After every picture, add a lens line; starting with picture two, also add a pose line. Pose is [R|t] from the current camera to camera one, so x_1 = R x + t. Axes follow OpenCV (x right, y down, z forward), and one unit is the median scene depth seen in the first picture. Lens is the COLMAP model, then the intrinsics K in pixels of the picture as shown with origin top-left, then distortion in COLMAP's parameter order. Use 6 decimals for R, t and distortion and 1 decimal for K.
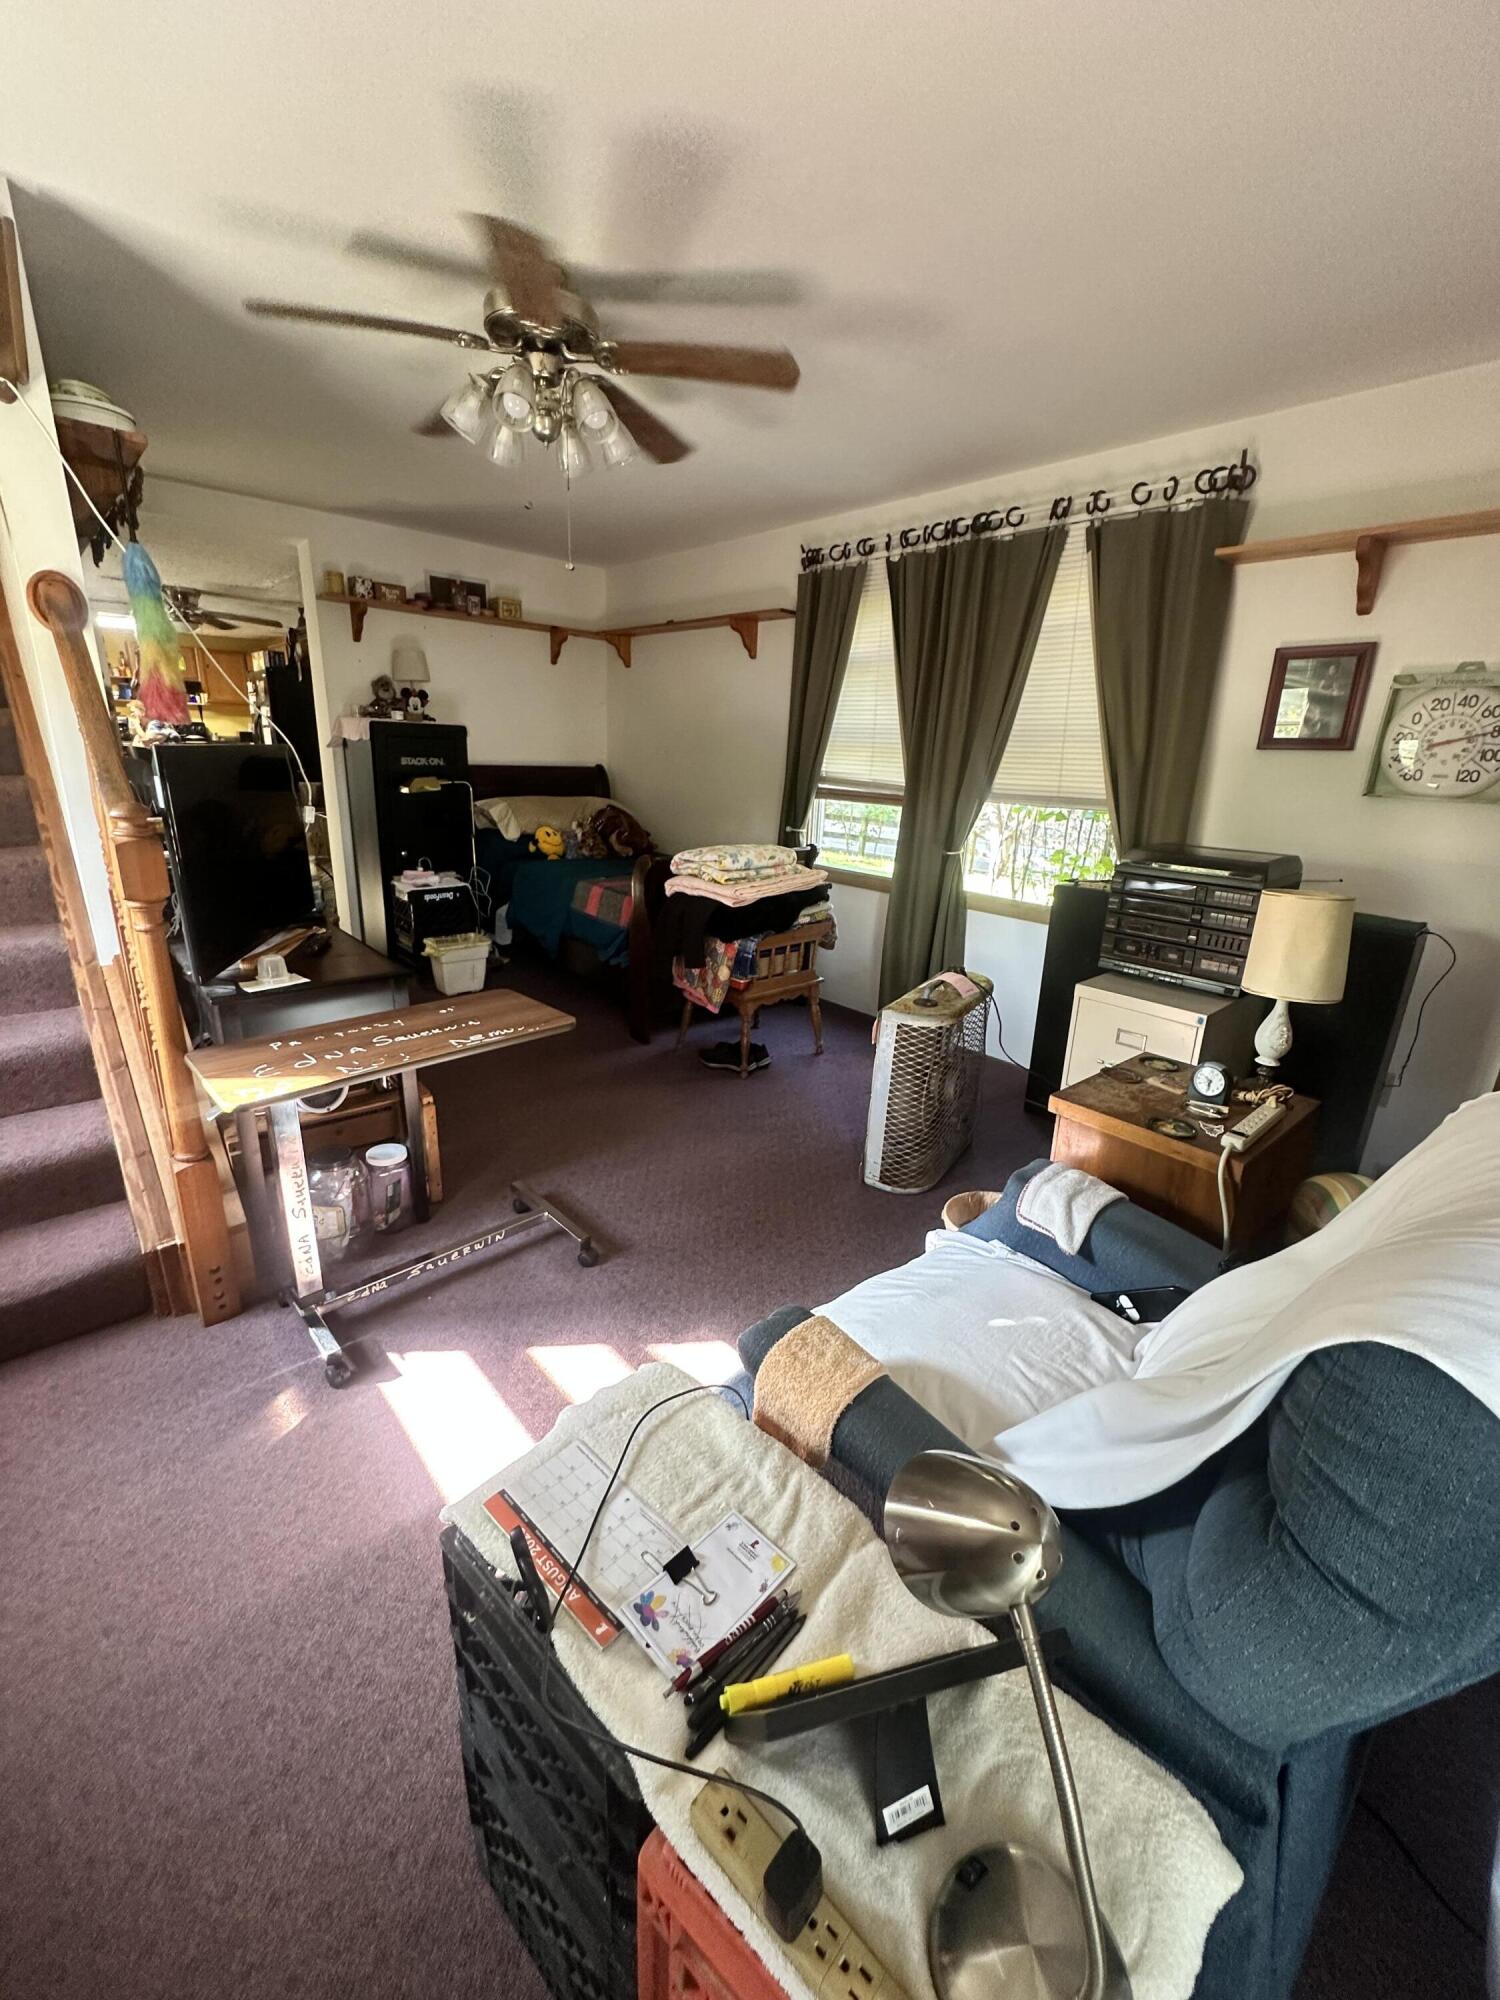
lens RADIAL K [[804.7, 0, 753.4], [0, 804.7, 999.5], [0, 0, 1]] dist [-0.002287, -0.000281]
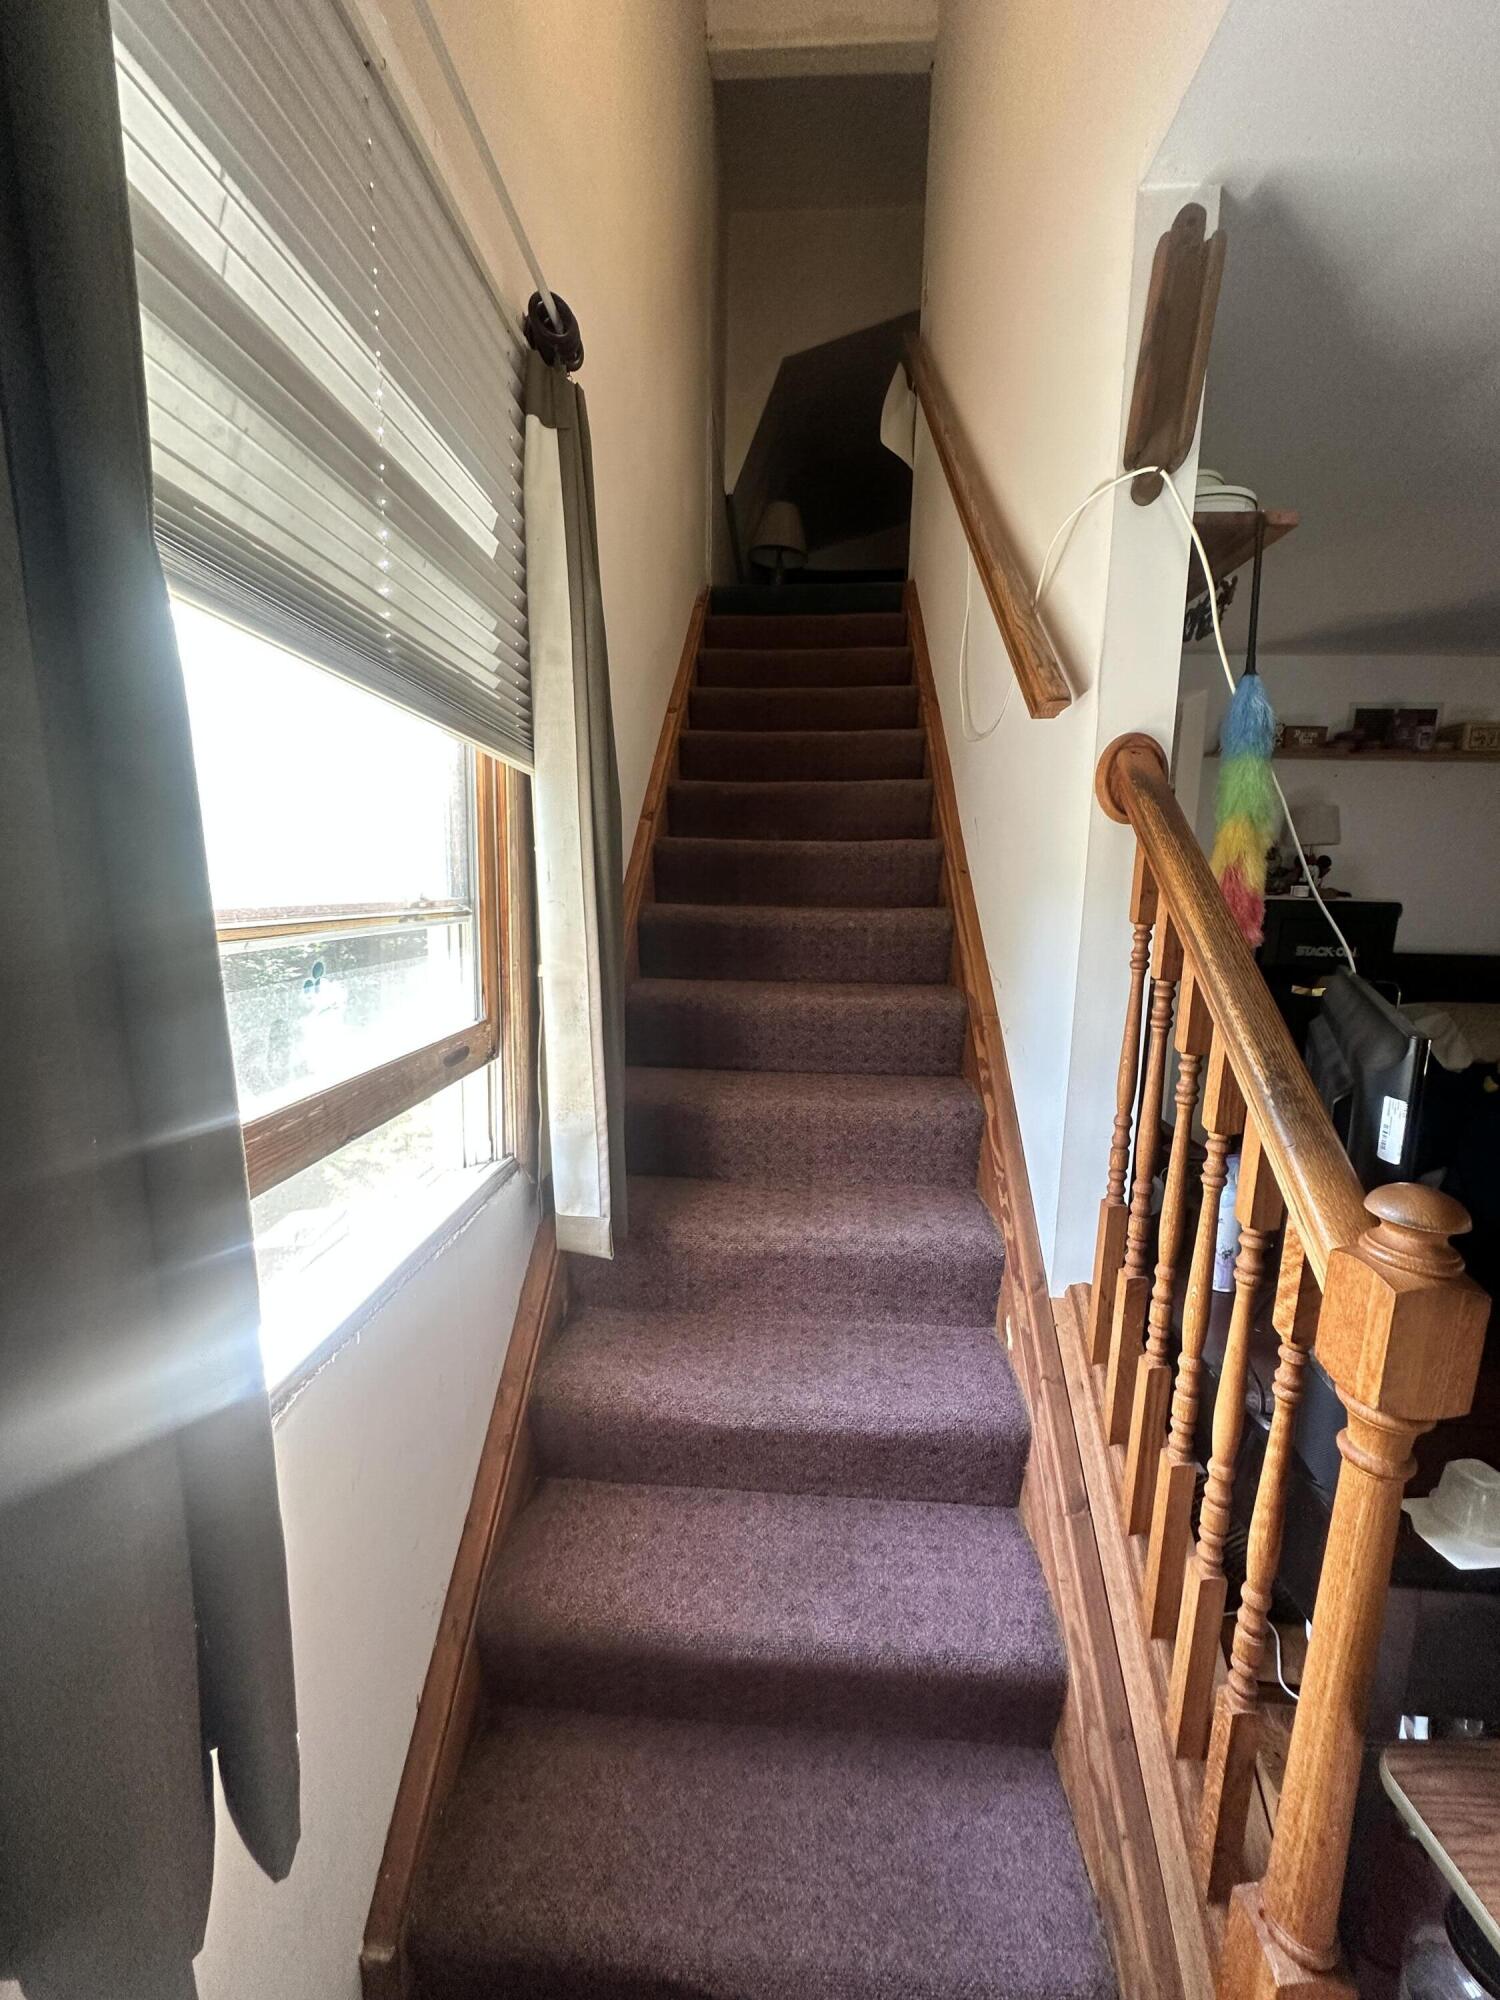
lens RADIAL K [[804.7, 0, 750.5], [0, 804.7, 1003.3], [0, 0, 1]] dist [-0.002287, -0.000281]
pose [[0.700720, 0.085149, -0.708337, -0.252839], [-0.206528, 0.974551, -0.087157, -0.079525], [0.682889, 0.207364, 0.700473, 0.149900]]
